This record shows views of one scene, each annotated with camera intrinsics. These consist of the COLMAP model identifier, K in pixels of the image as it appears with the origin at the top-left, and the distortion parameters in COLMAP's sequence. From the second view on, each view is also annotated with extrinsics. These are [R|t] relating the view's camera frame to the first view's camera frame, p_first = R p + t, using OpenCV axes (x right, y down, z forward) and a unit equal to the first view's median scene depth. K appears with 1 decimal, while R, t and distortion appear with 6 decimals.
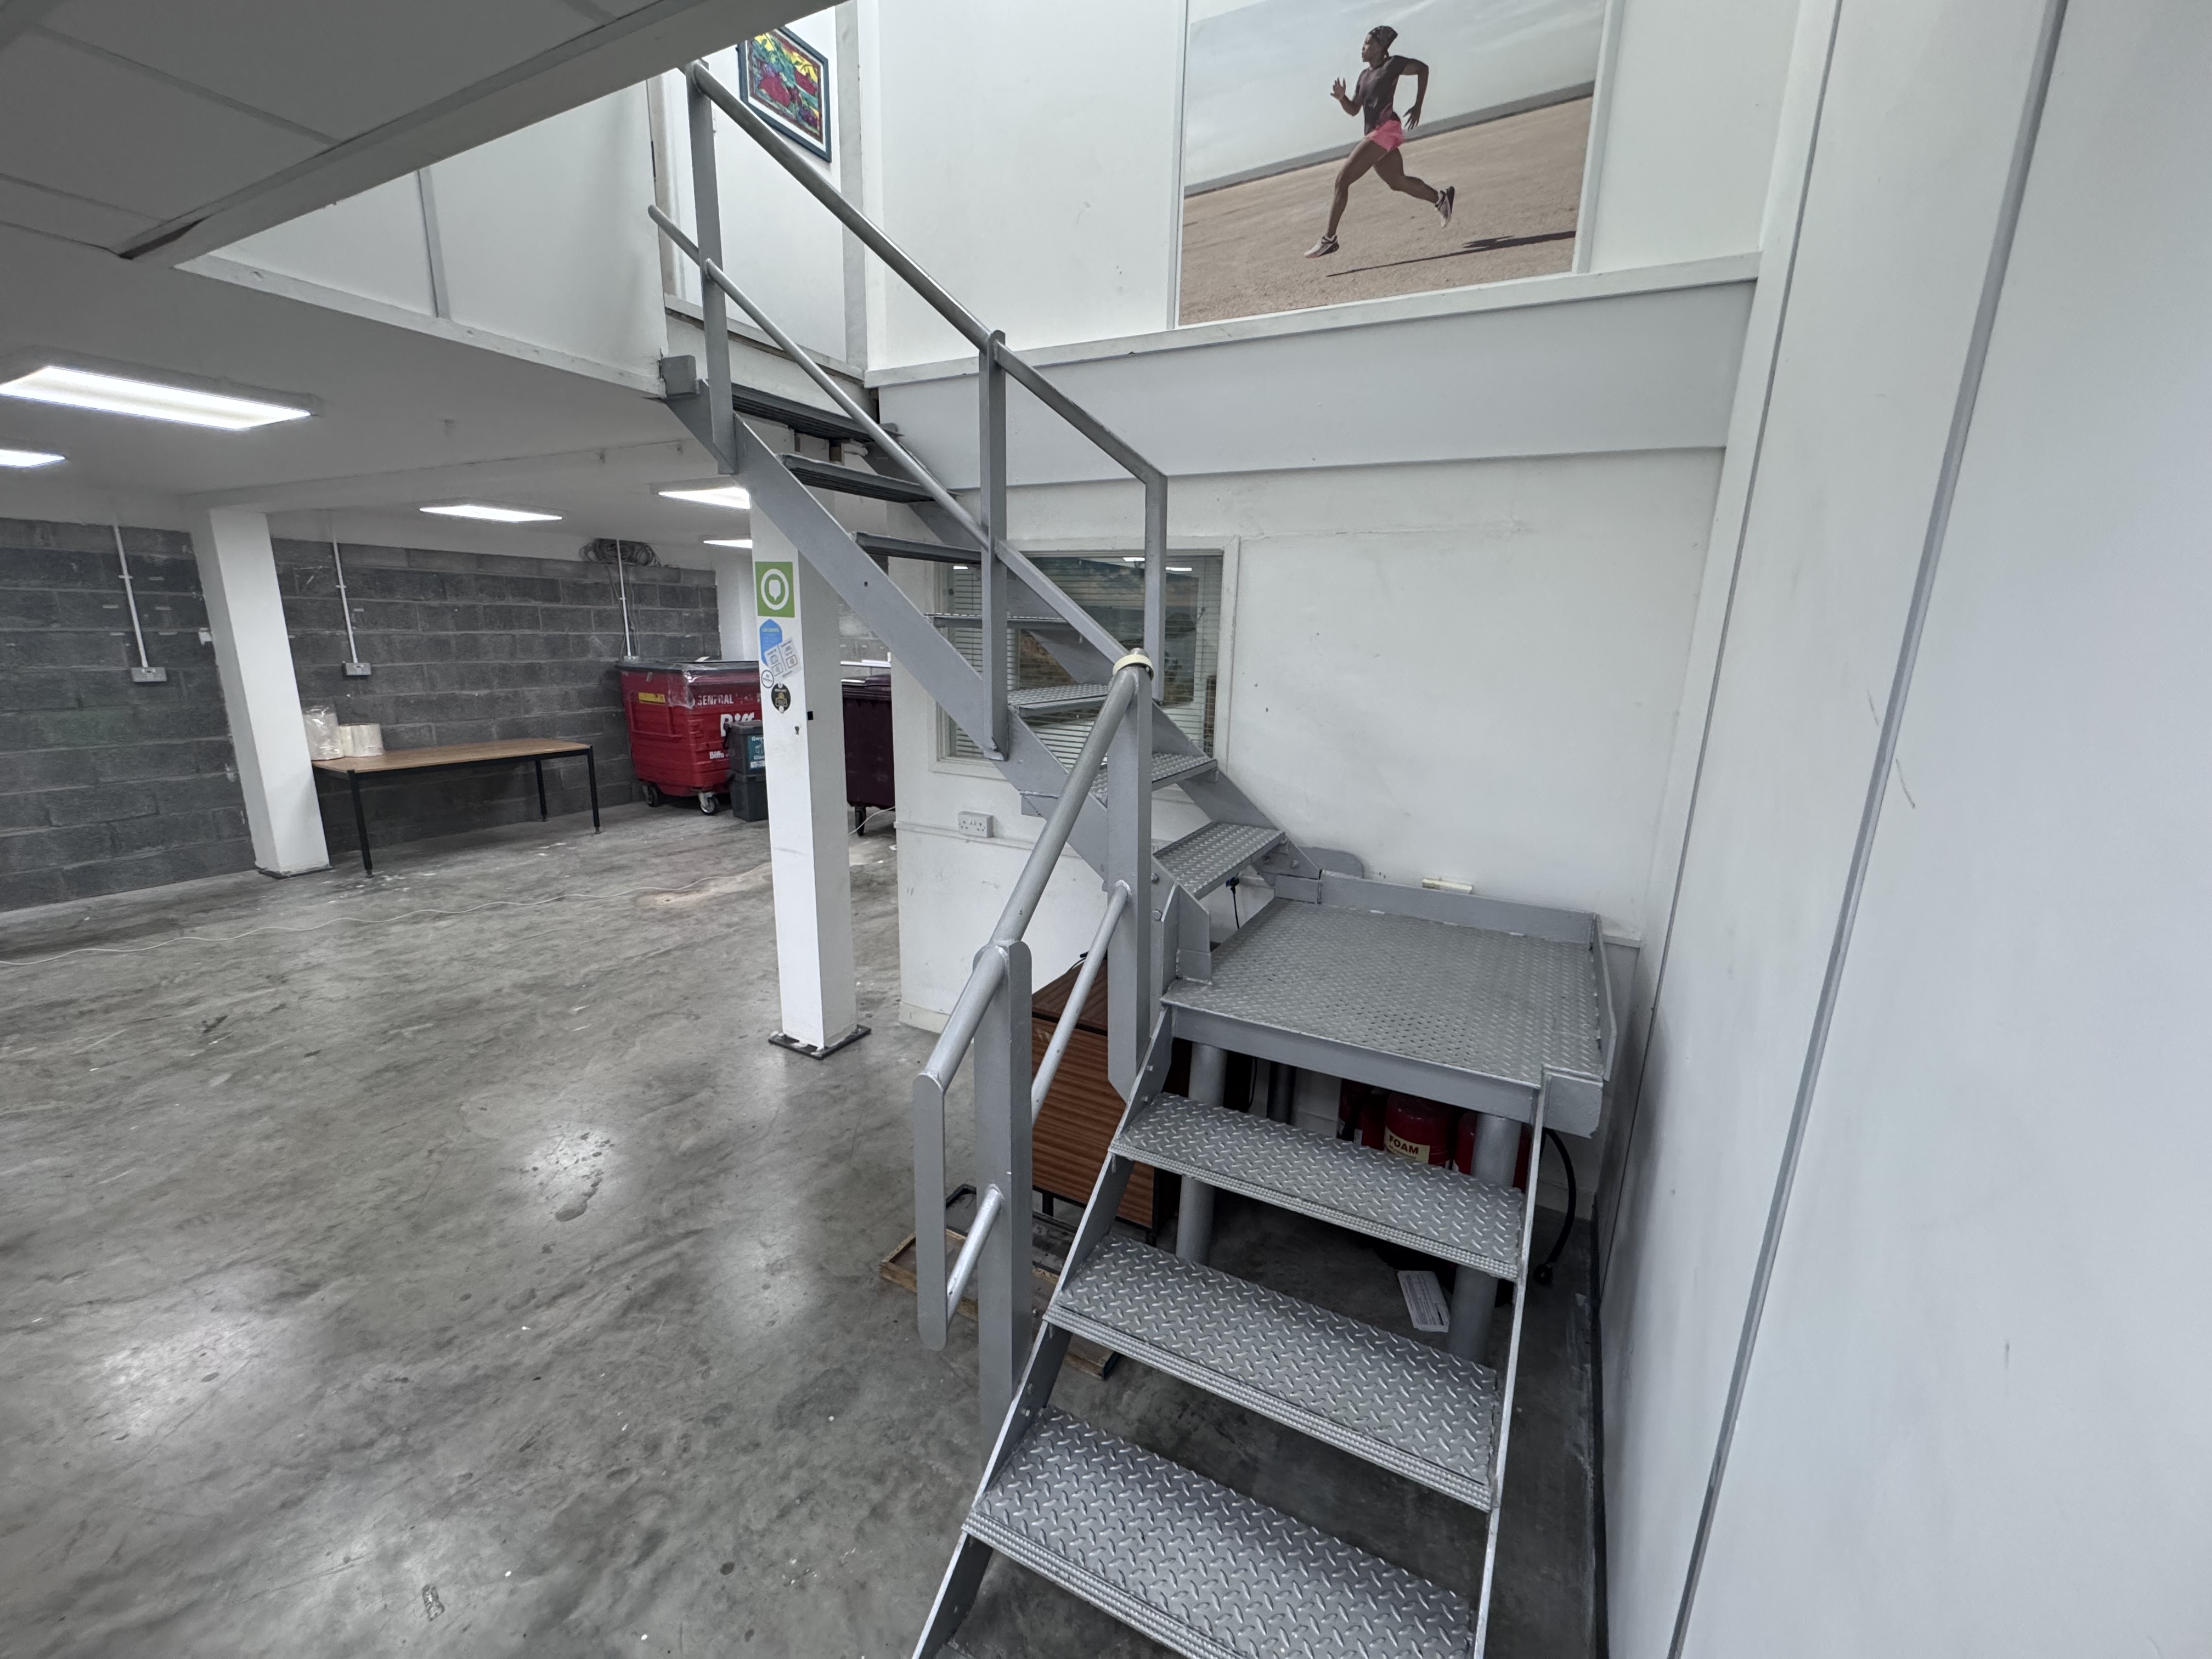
lens RADIAL K [[880.1, 0, 1106.6], [0, 880.1, 833.0], [0, 0, 1]] dist [-0.002268, -0.000314]
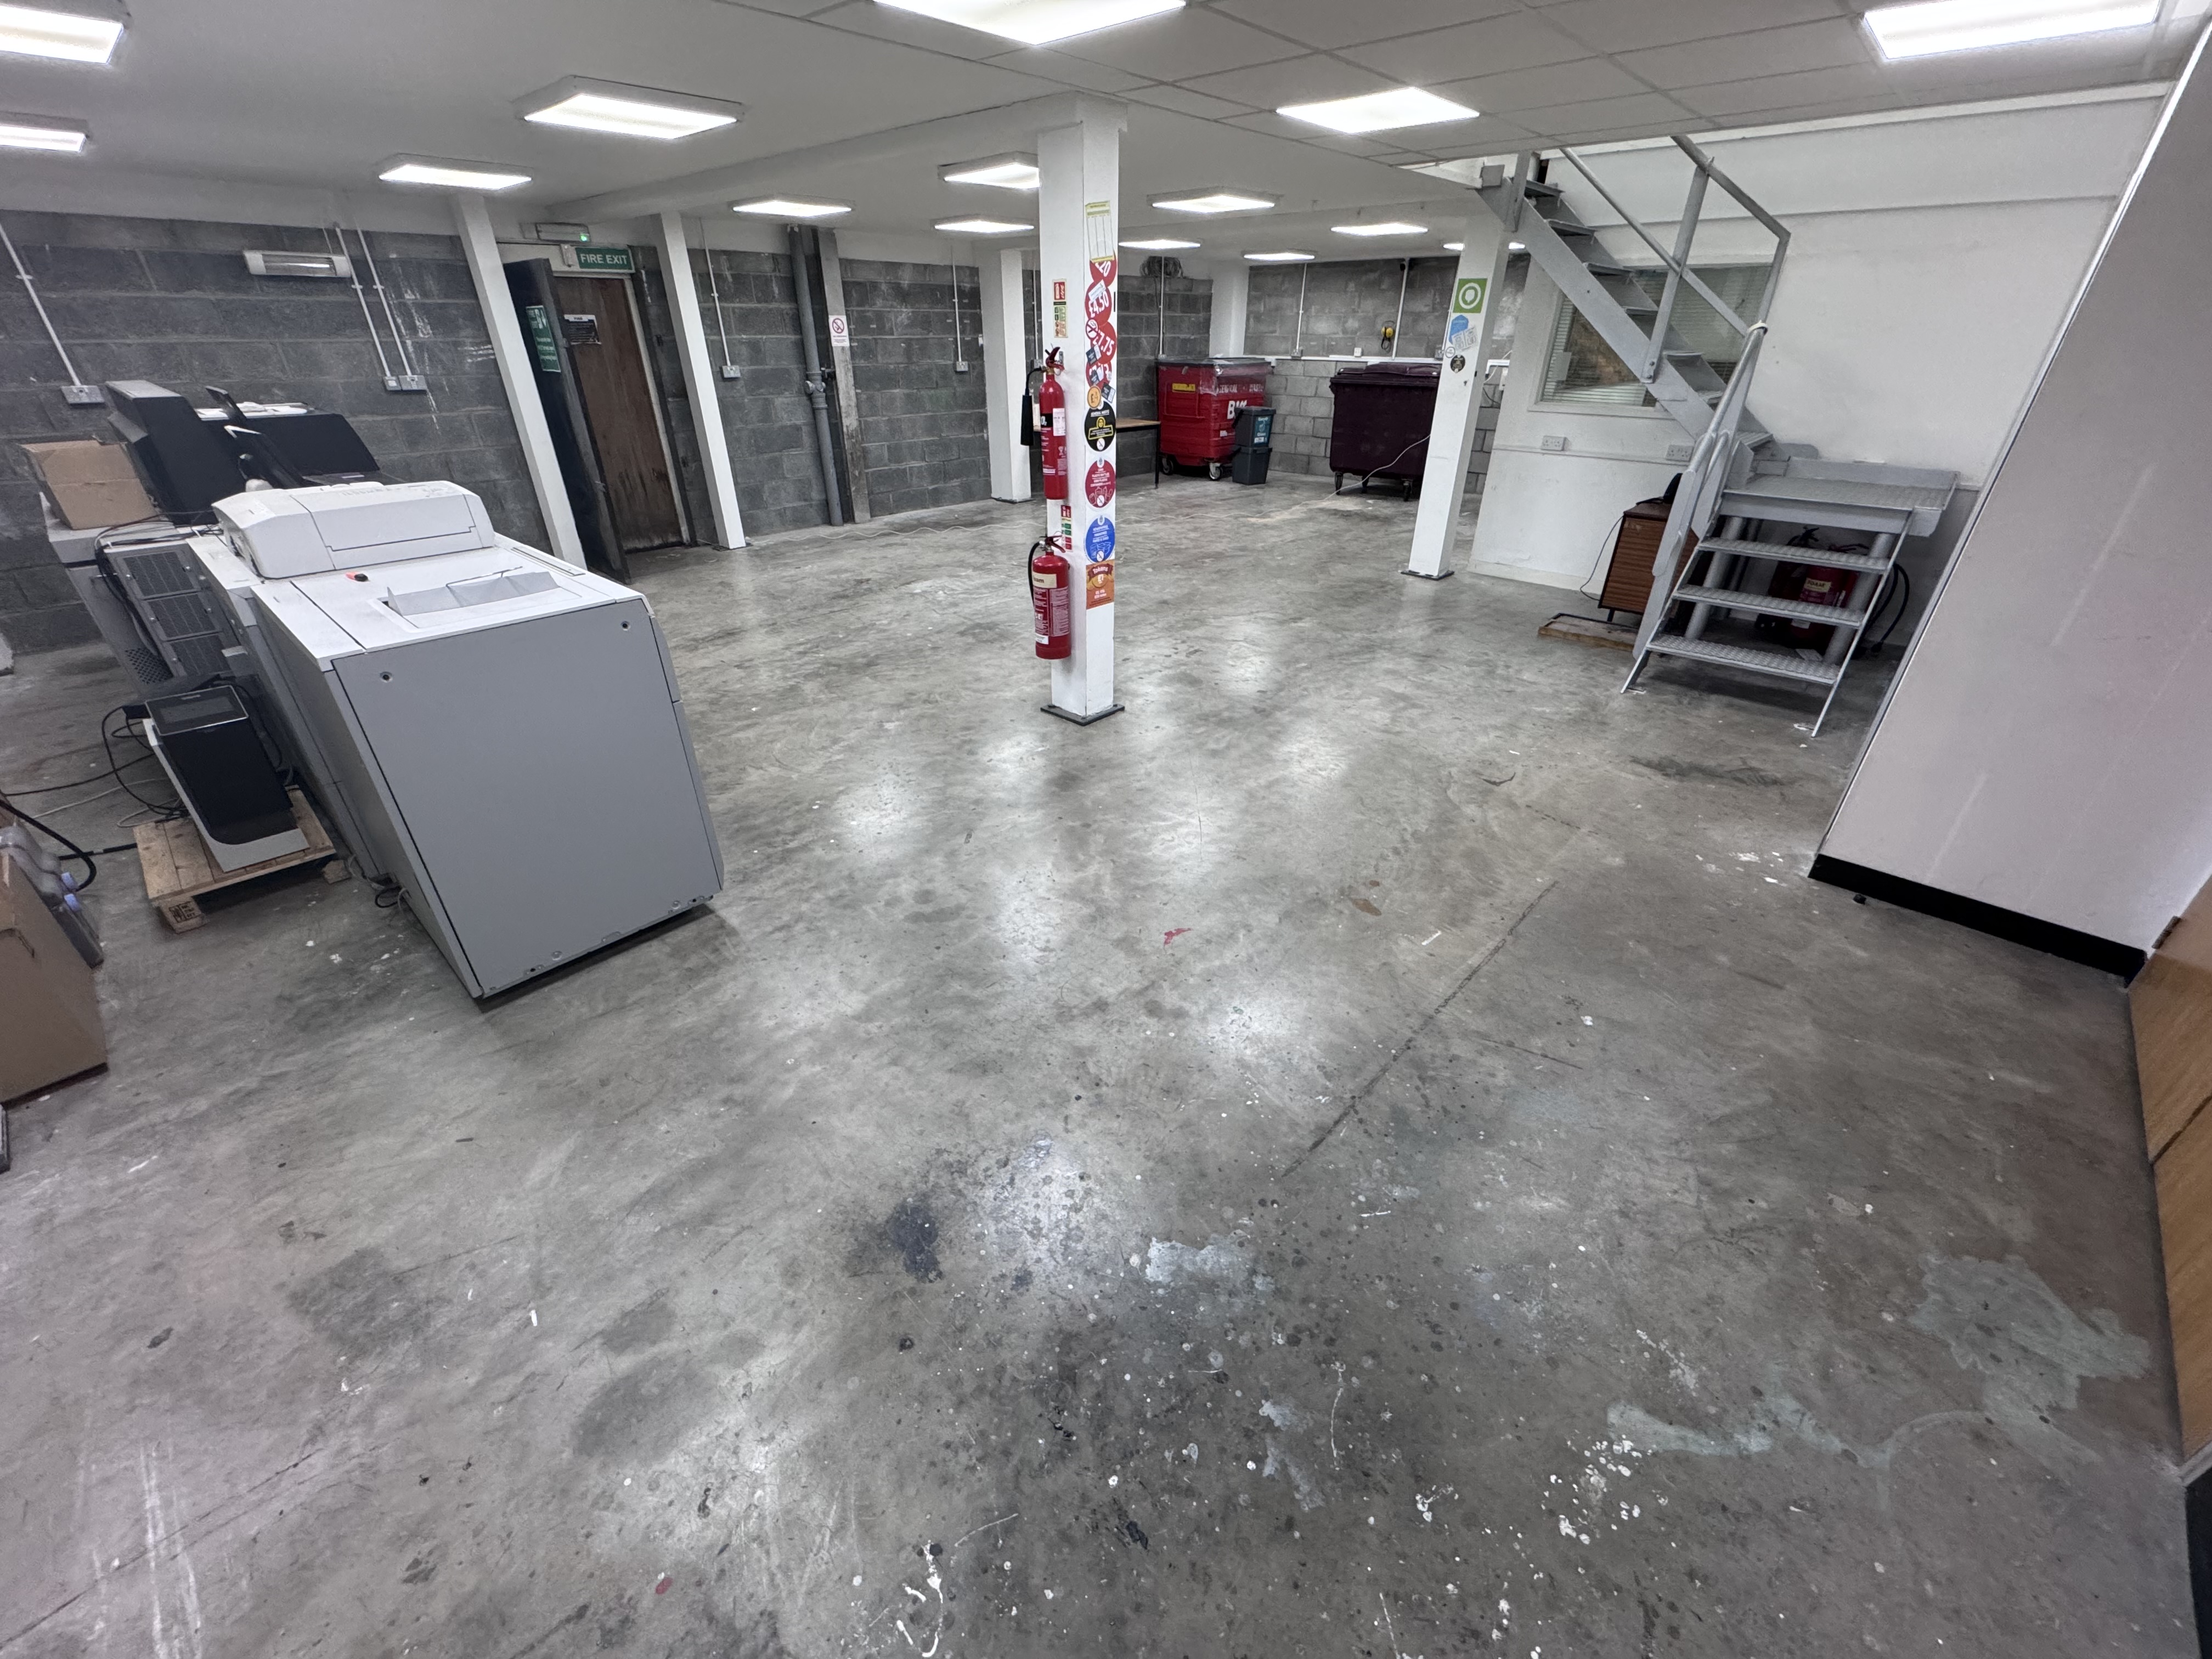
lens RADIAL K [[880.1, 0, 1106.6], [0, 880.1, 833.0], [0, 0, 1]] dist [-0.002268, -0.000314]
pose [[0.965115, 0.109768, -0.237707, -0.341328], [-0.037929, 0.956912, 0.287889, 0.177650], [0.259065, -0.268830, 0.927694, -0.720677]]
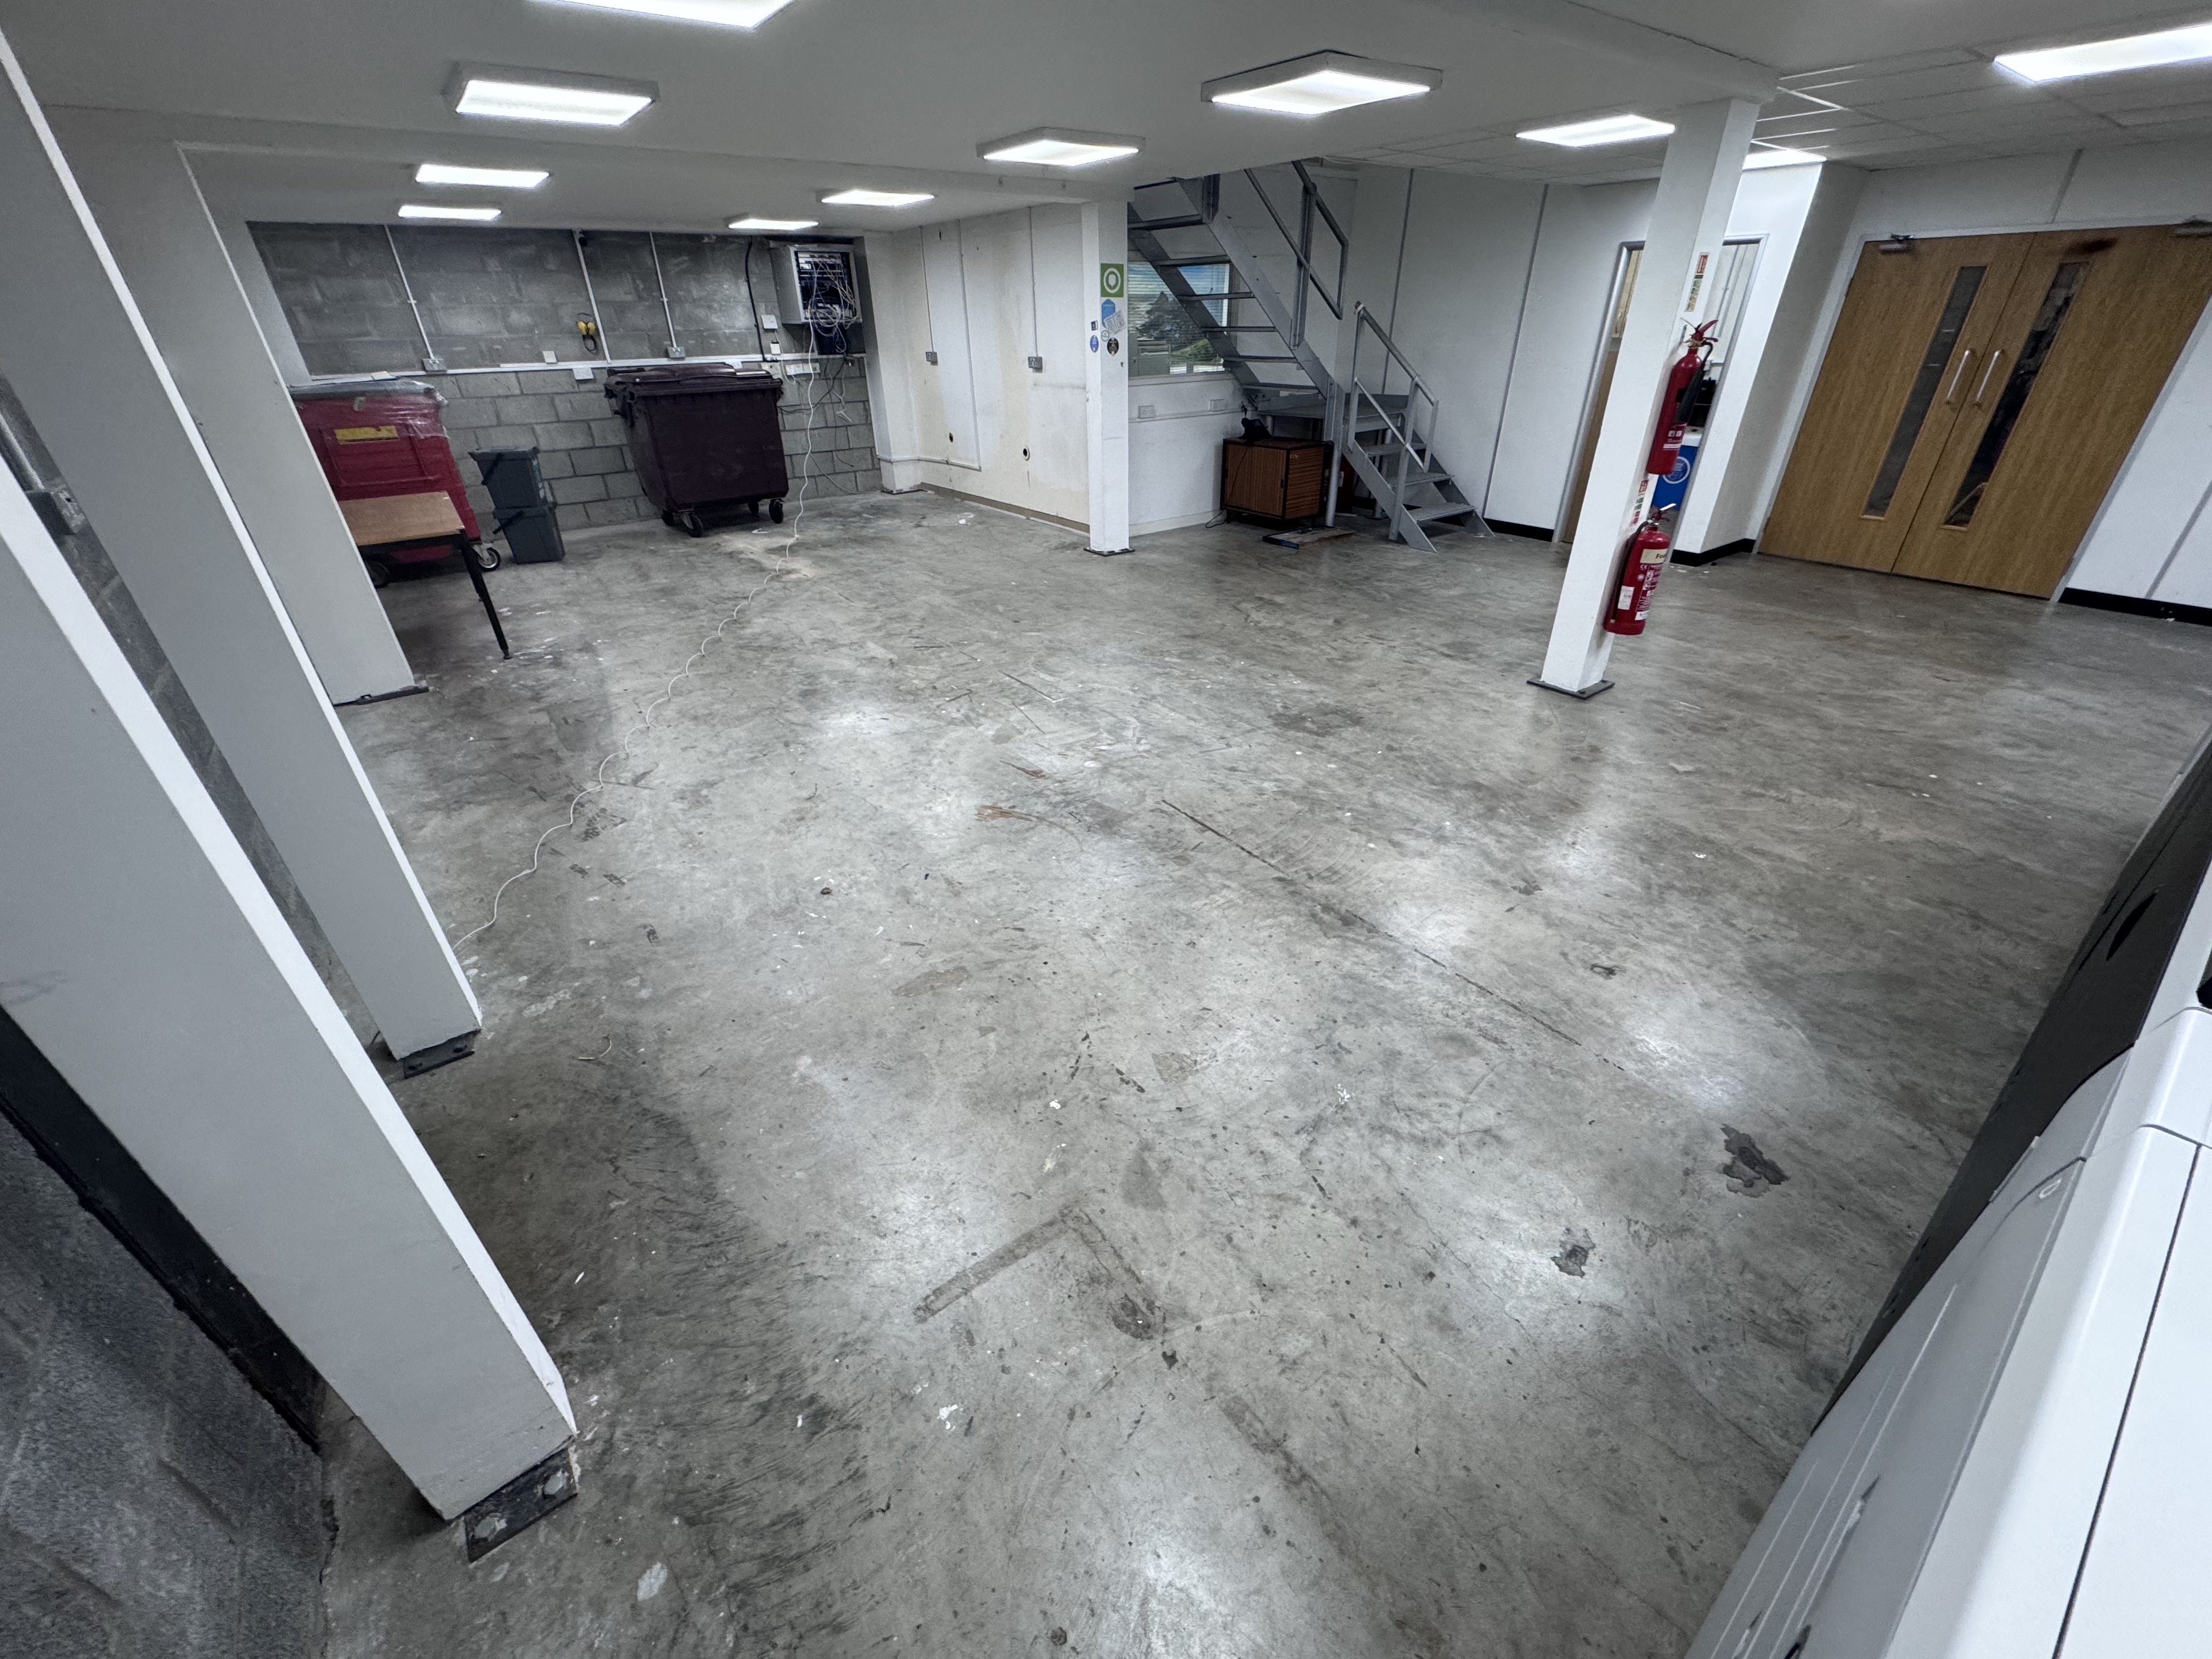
lens RADIAL K [[880.1, 0, 1106.6], [0, 880.1, 833.0], [0, 0, 1]] dist [-0.002268, -0.000314]
pose [[0.420479, -0.489952, 0.763639, -1.485303], [0.234167, 0.871747, 0.430376, -0.038318], [-0.876563, -0.002146, 0.481282, 0.069844]]
